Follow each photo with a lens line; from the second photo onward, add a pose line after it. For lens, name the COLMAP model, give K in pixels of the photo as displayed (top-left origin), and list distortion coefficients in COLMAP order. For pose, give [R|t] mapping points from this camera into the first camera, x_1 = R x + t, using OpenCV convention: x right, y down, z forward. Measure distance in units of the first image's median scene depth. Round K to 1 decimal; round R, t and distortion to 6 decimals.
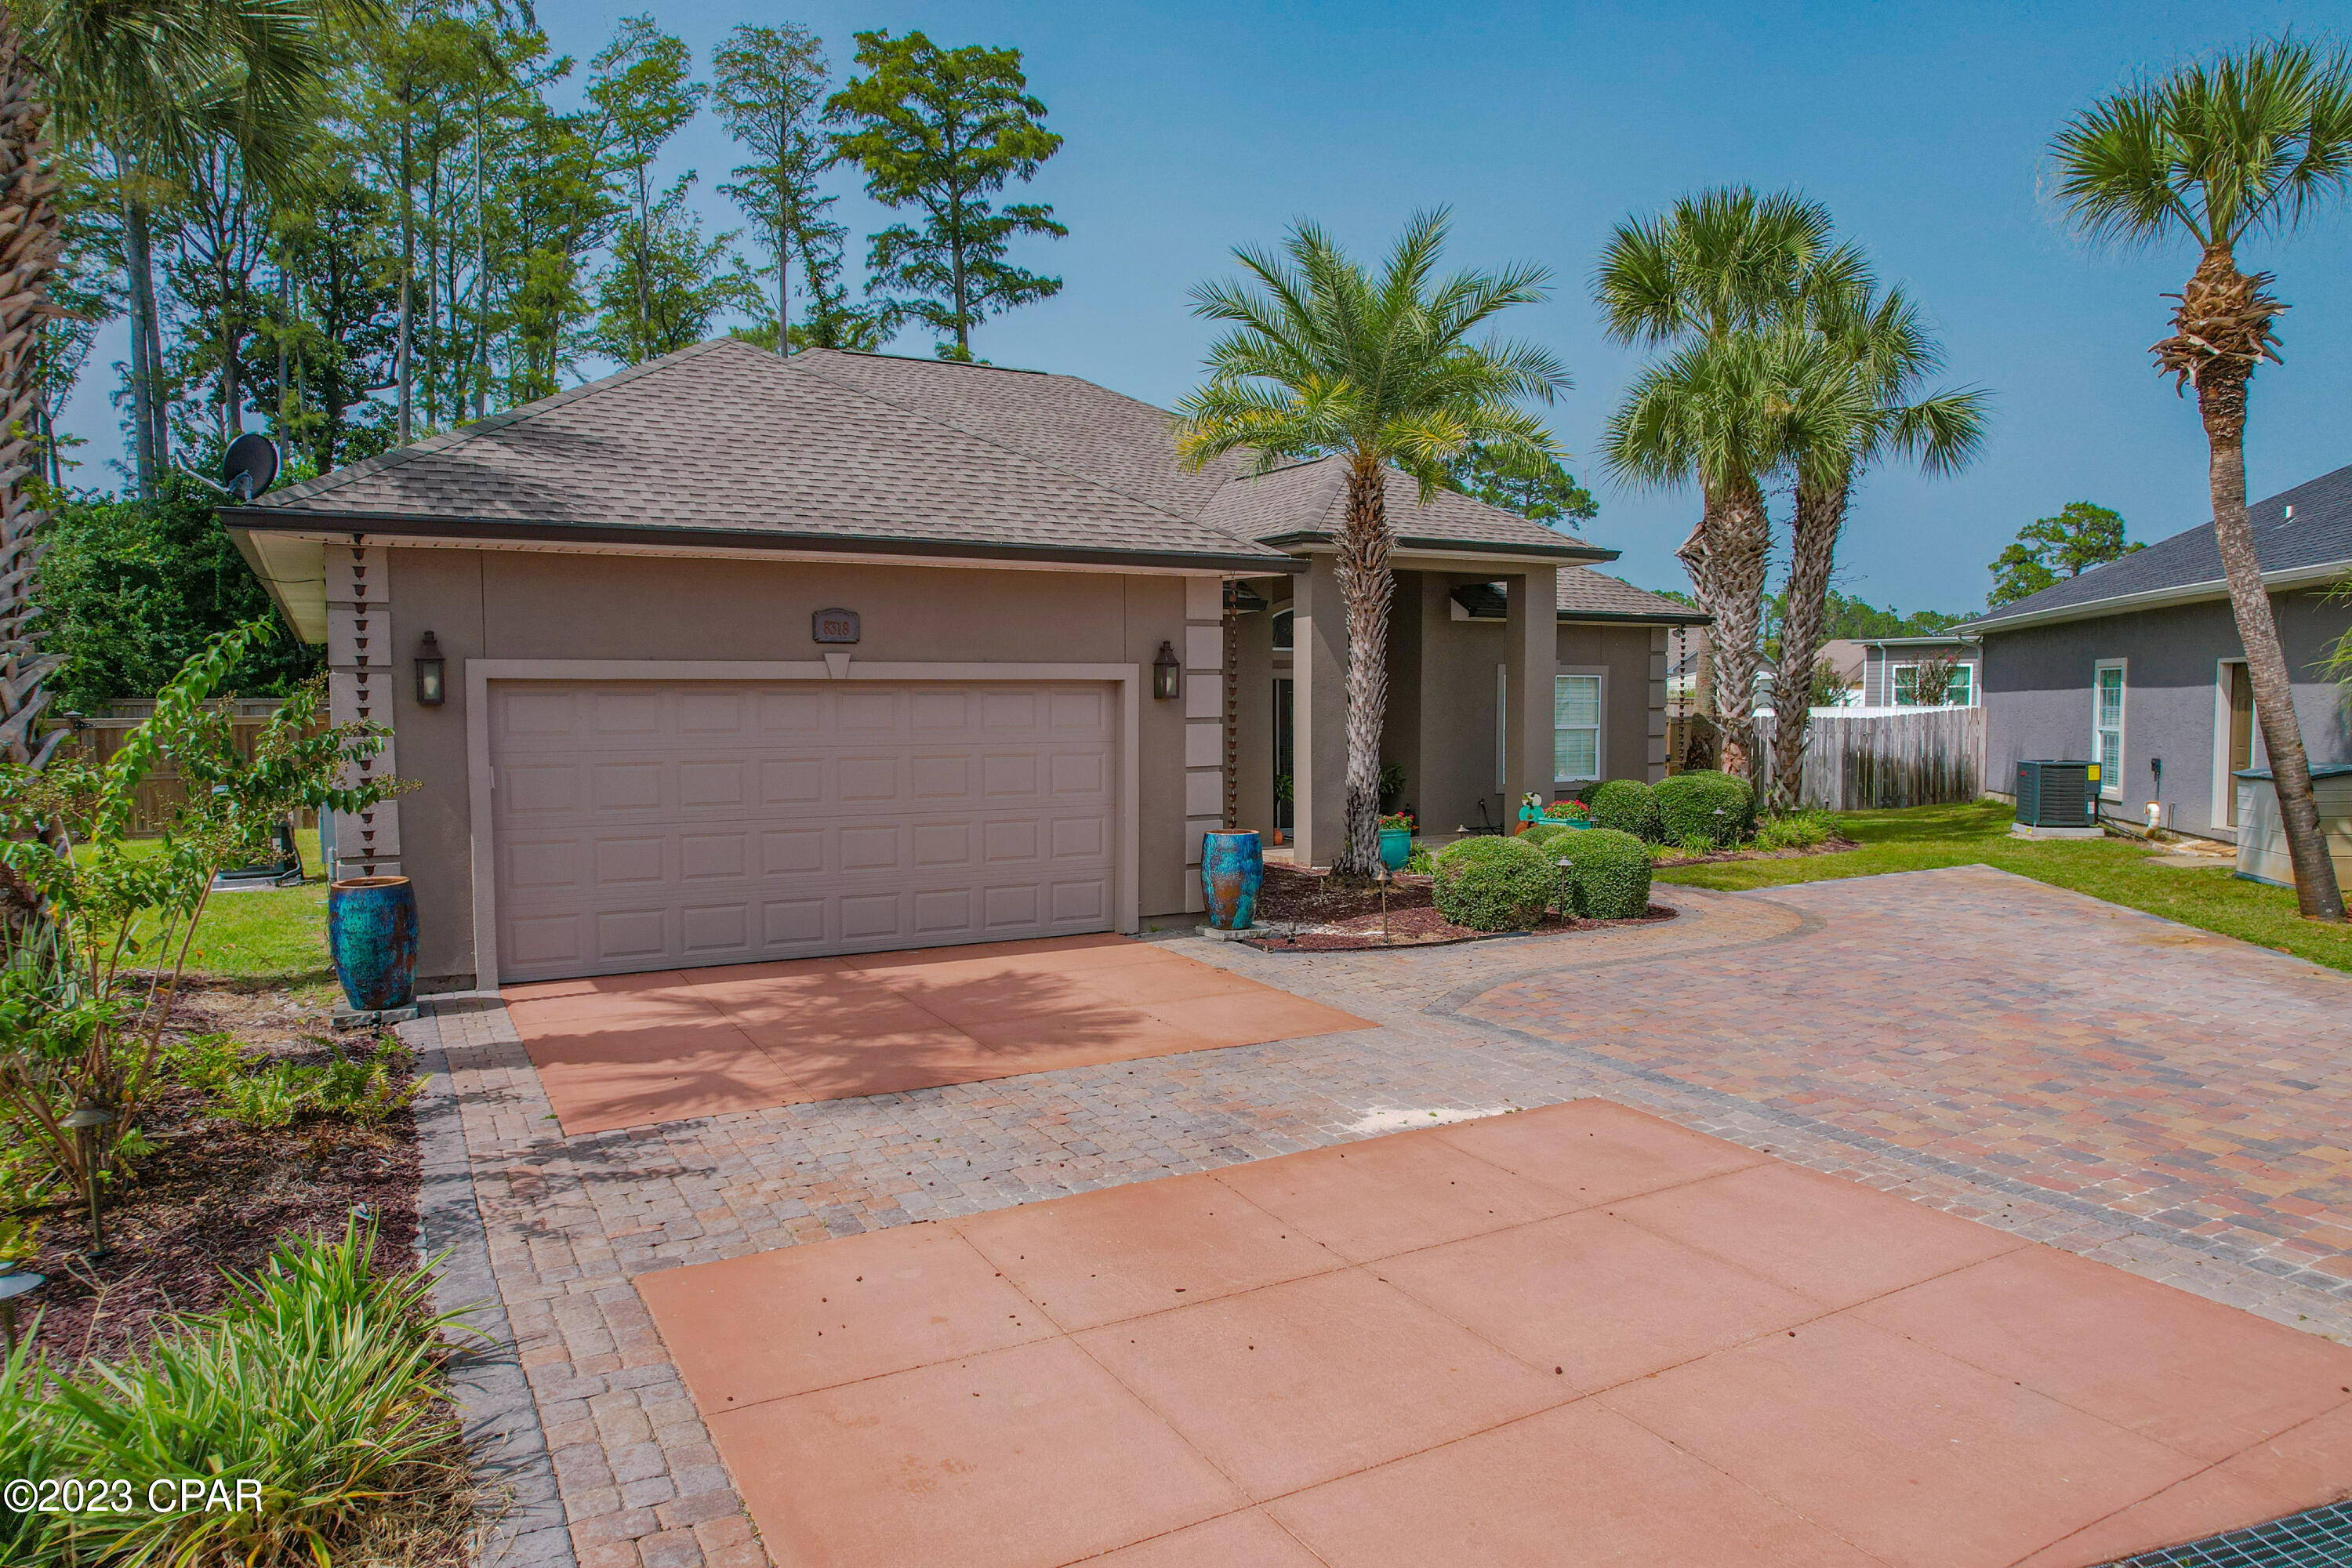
lens RADIAL K [[1506.4, 0, 1183.1], [0, 1506.4, 798.8], [0, 0, 1]] dist [-0.075373, 0.067534]
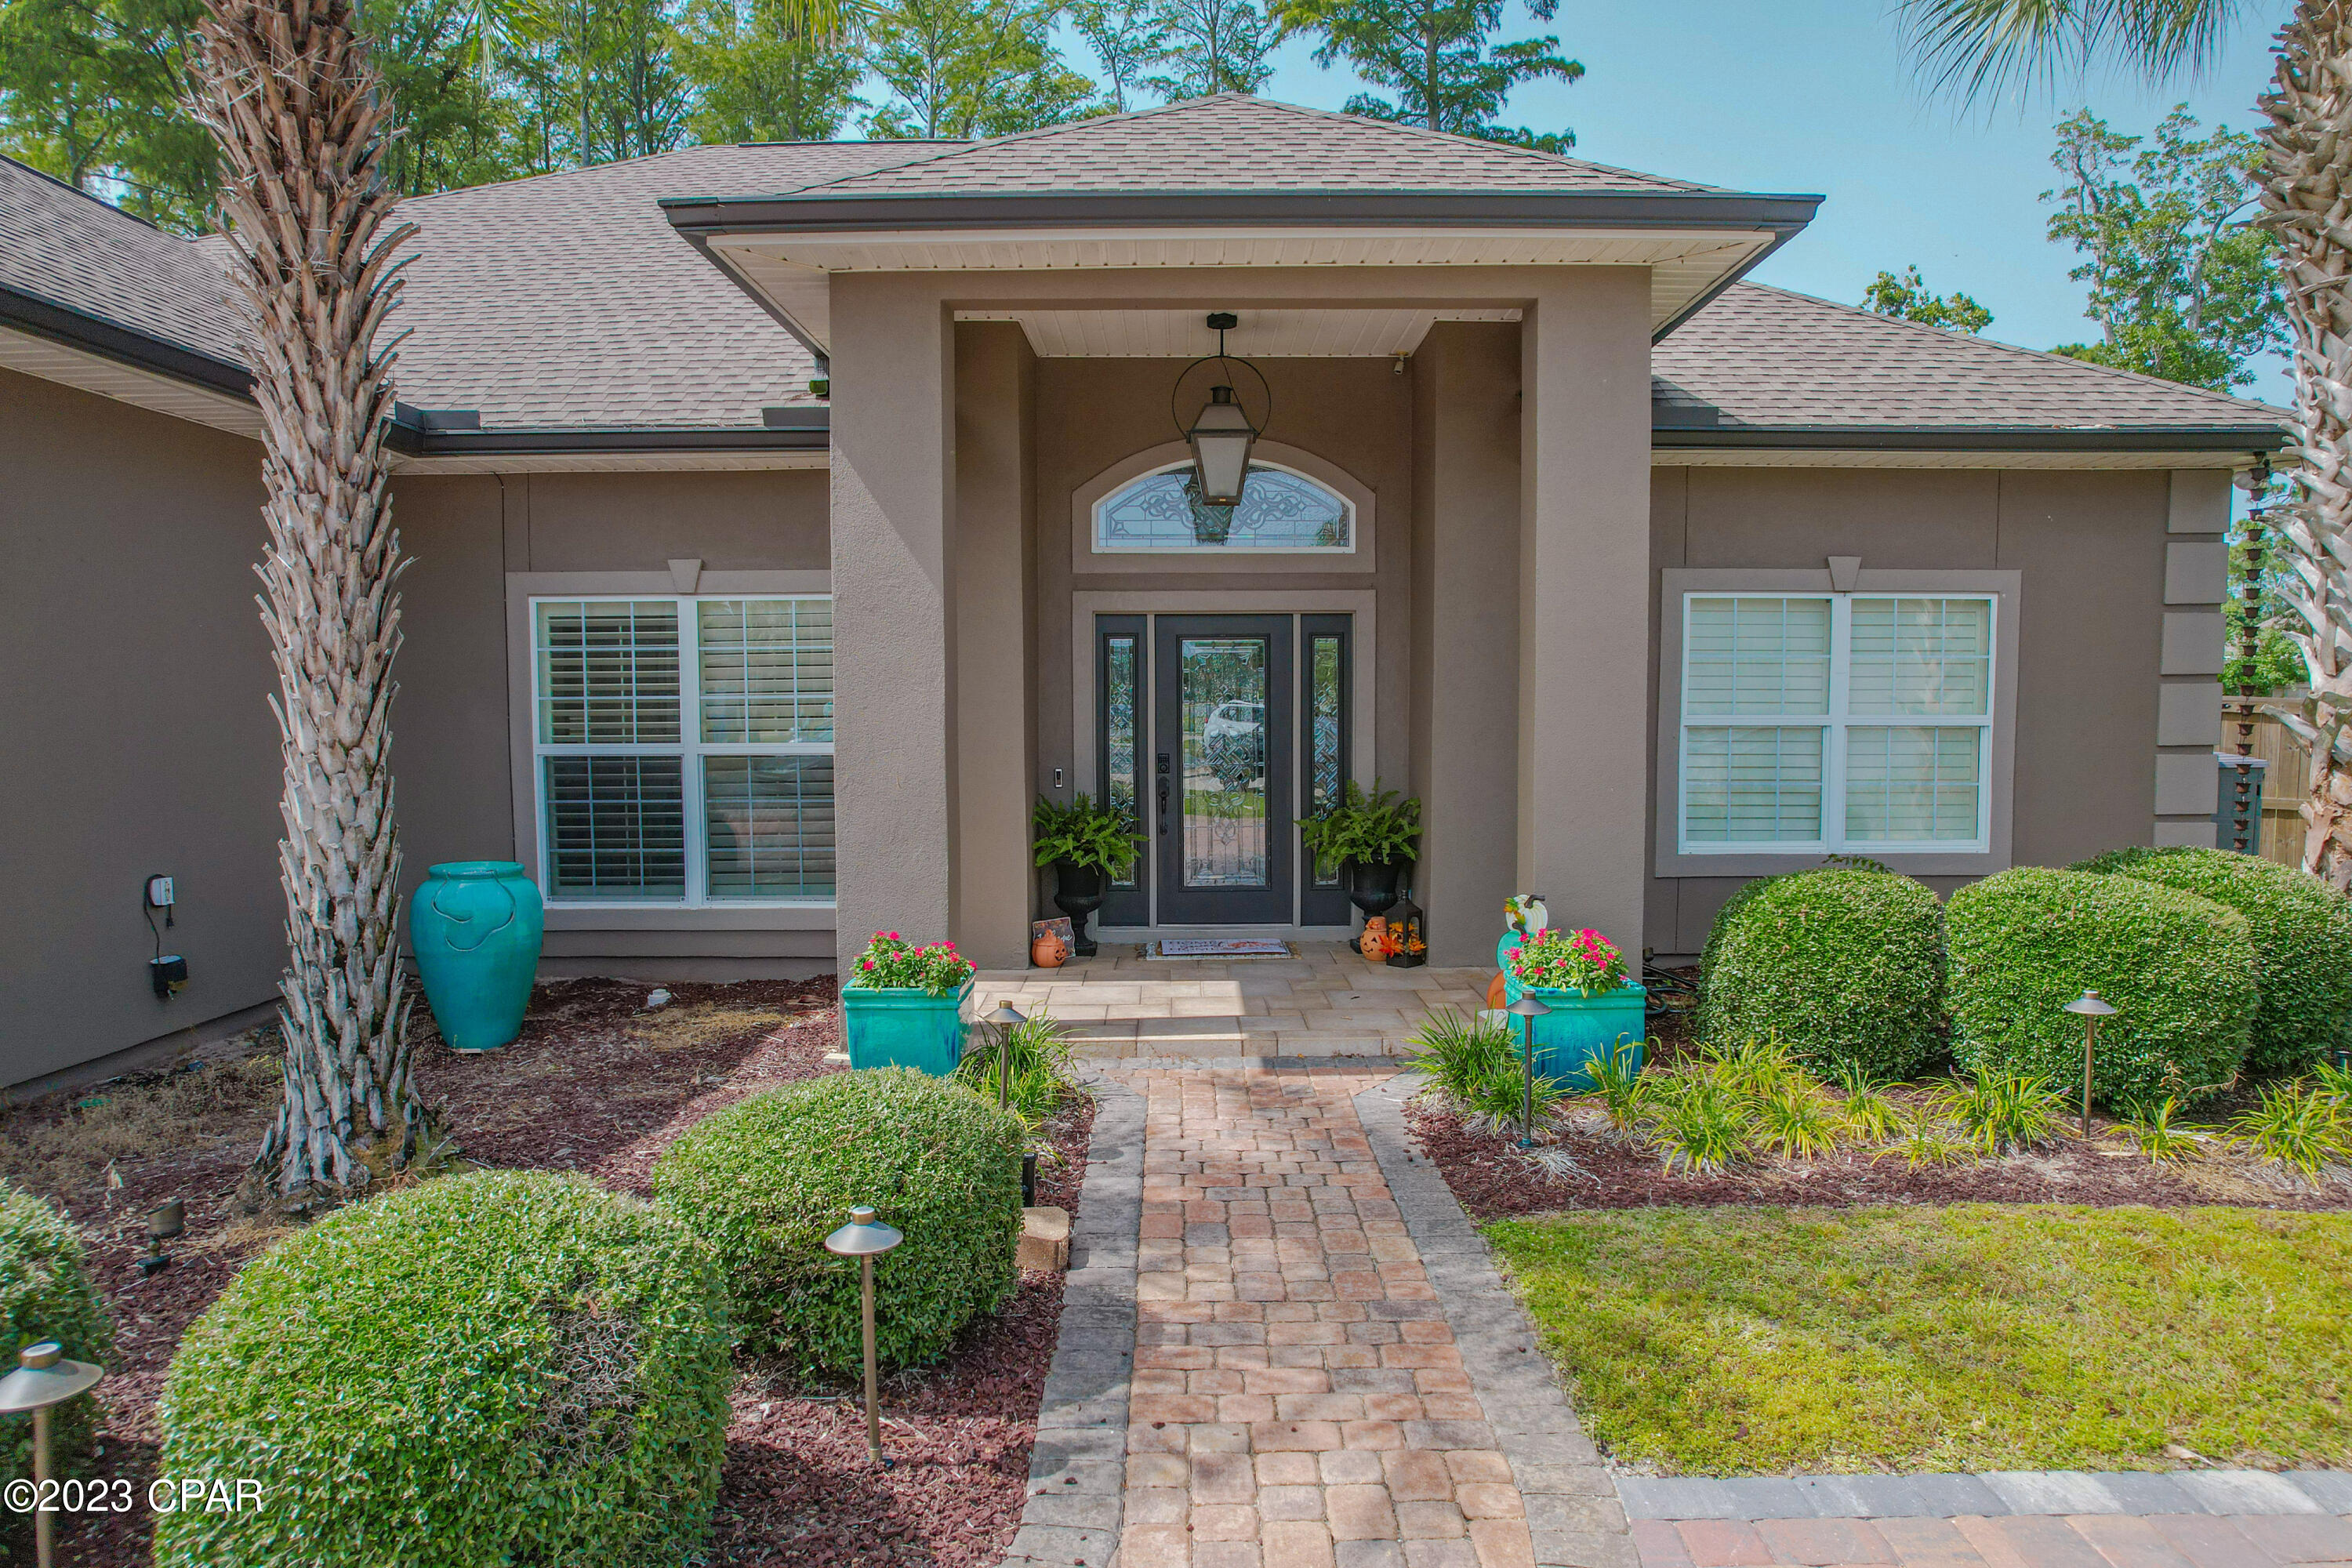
lens RADIAL K [[1506.4, 0, 1178.6], [0, 1506.4, 792.3], [0, 0, 1]] dist [-0.075373, 0.067534]
pose [[0.867214, 0.033057, -0.496838, 0.497632], [-0.033689, 0.999403, 0.007693, -0.042625], [0.496795, 0.010066, 0.867809, 0.942842]]
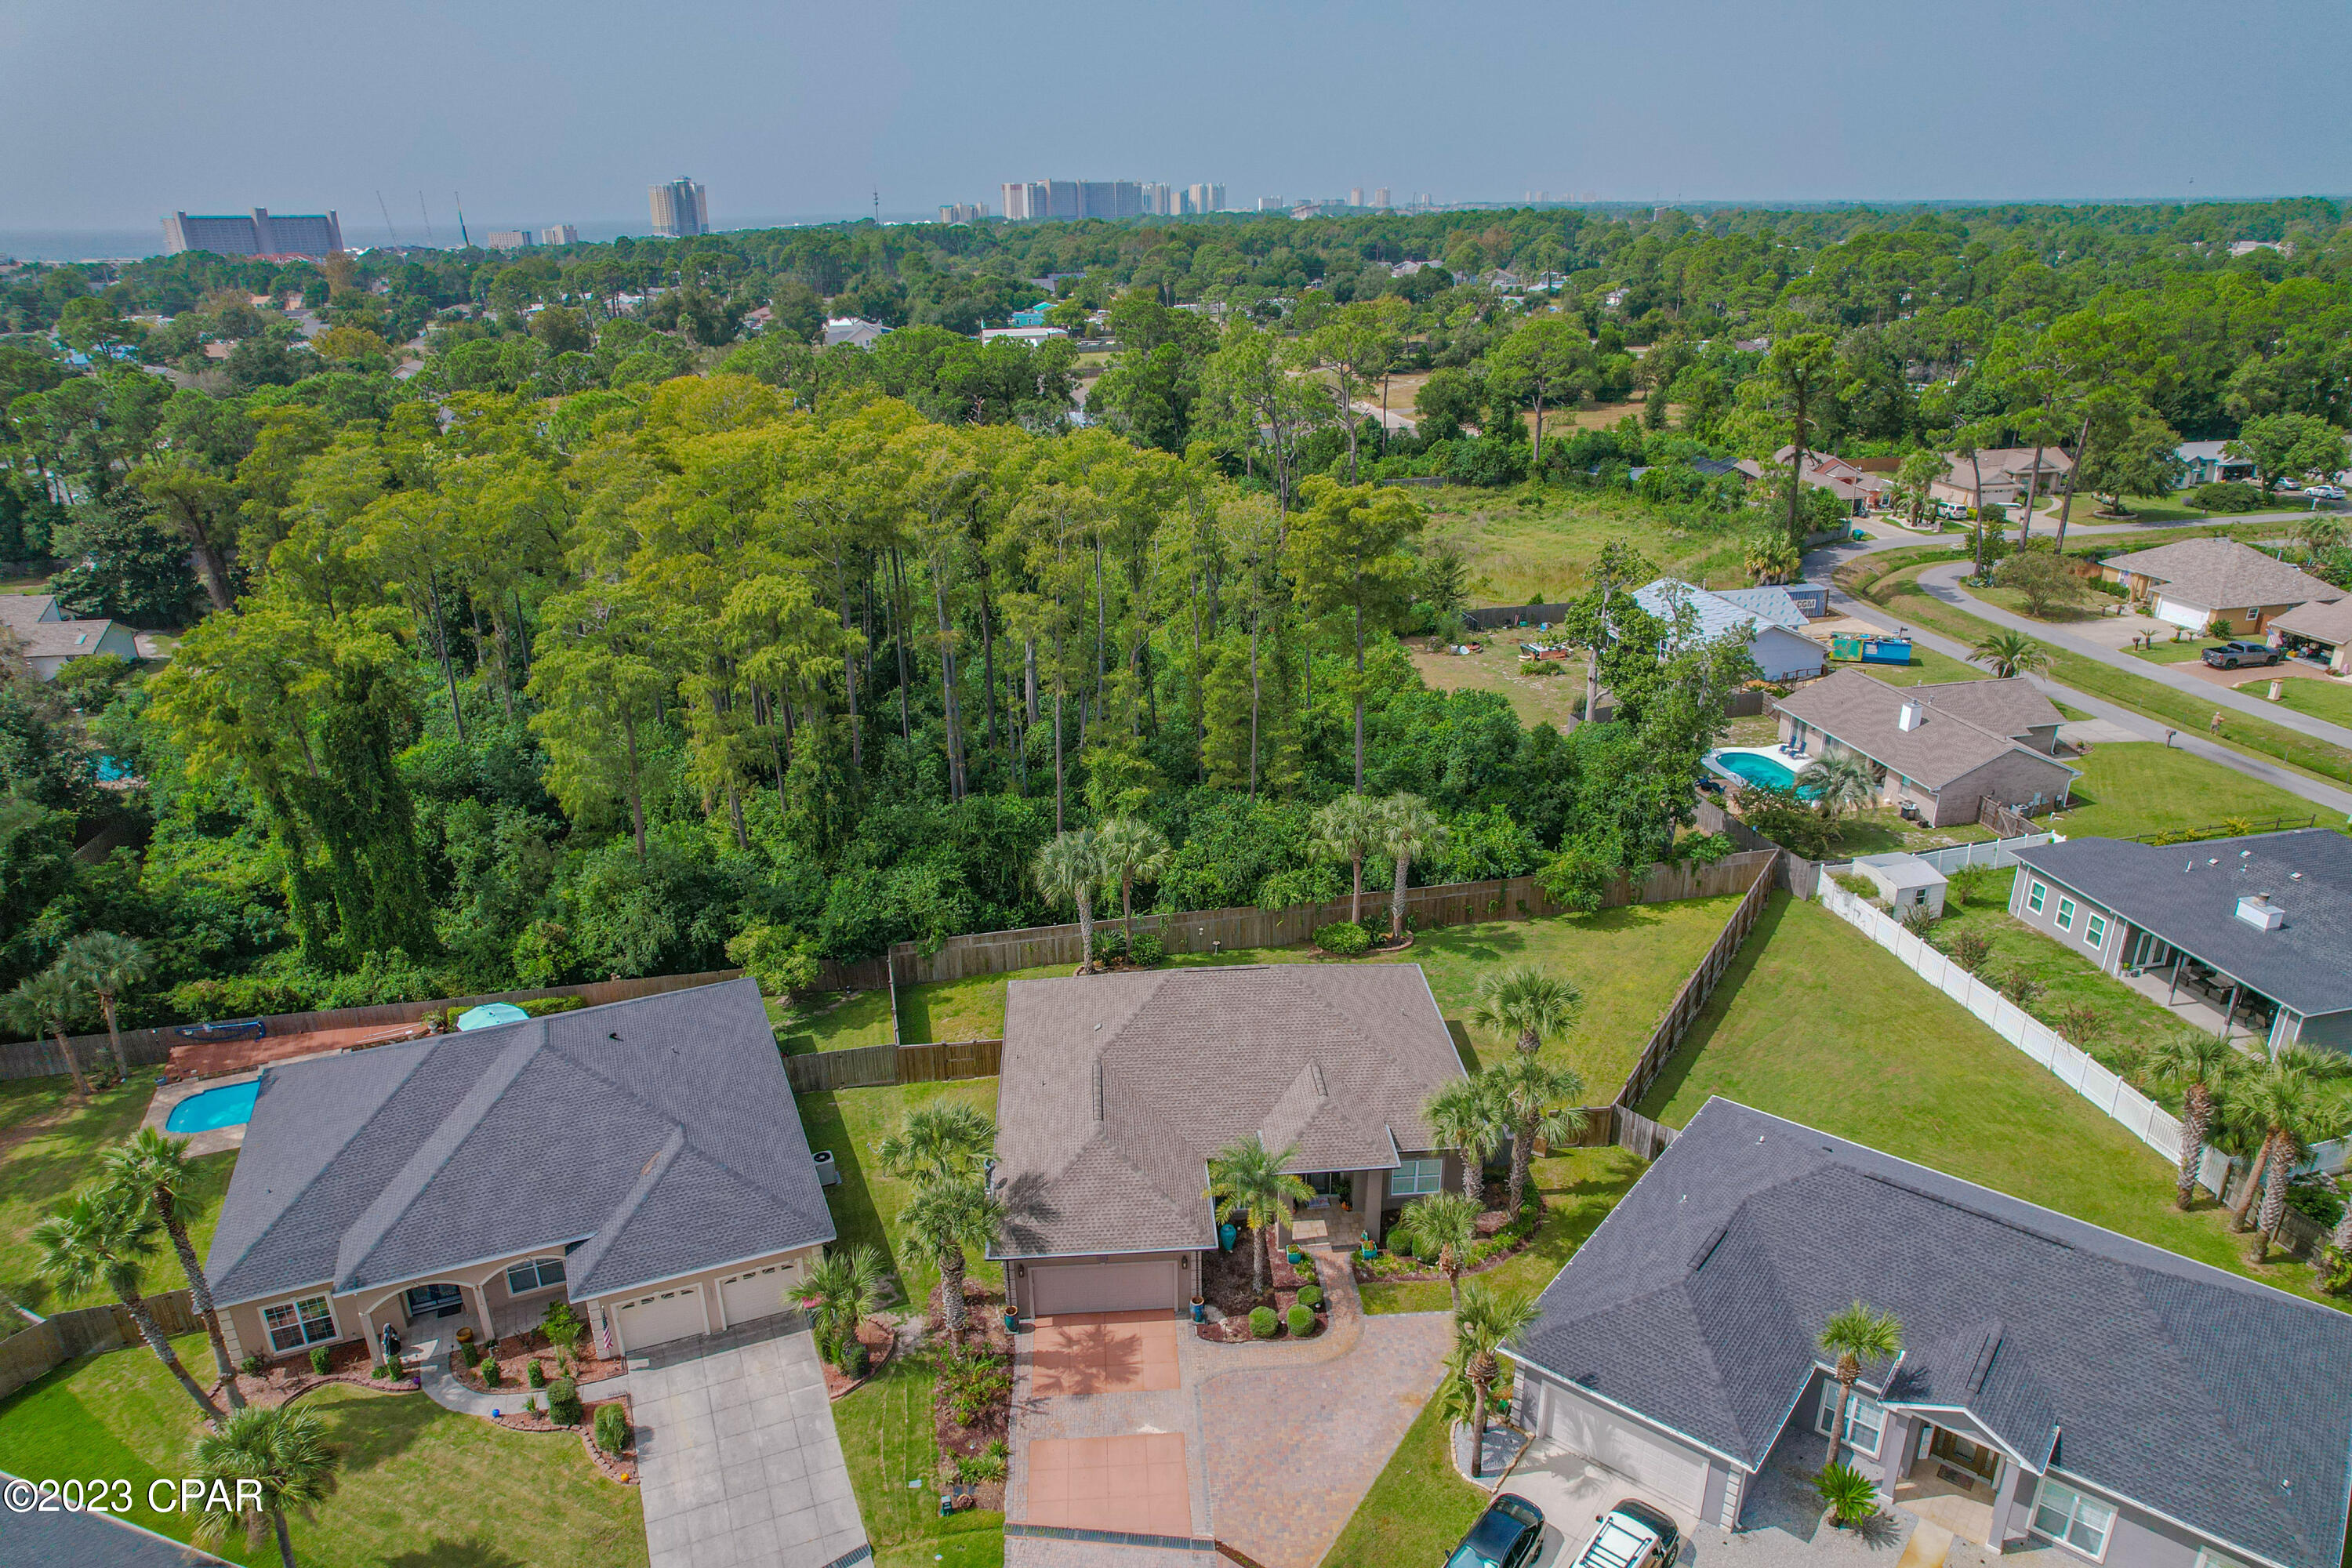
lens RADIAL K [[1506.4, 0, 1180.6], [0, 1506.4, 803.5], [0, 0, 1]] dist [-0.075373, 0.067534]
pose [[0.897469, 0.158308, -0.411689, 1.449126], [-0.019368, 0.946616, 0.321782, -2.562462], [0.440652, -0.280815, 0.852625, -2.114416]]
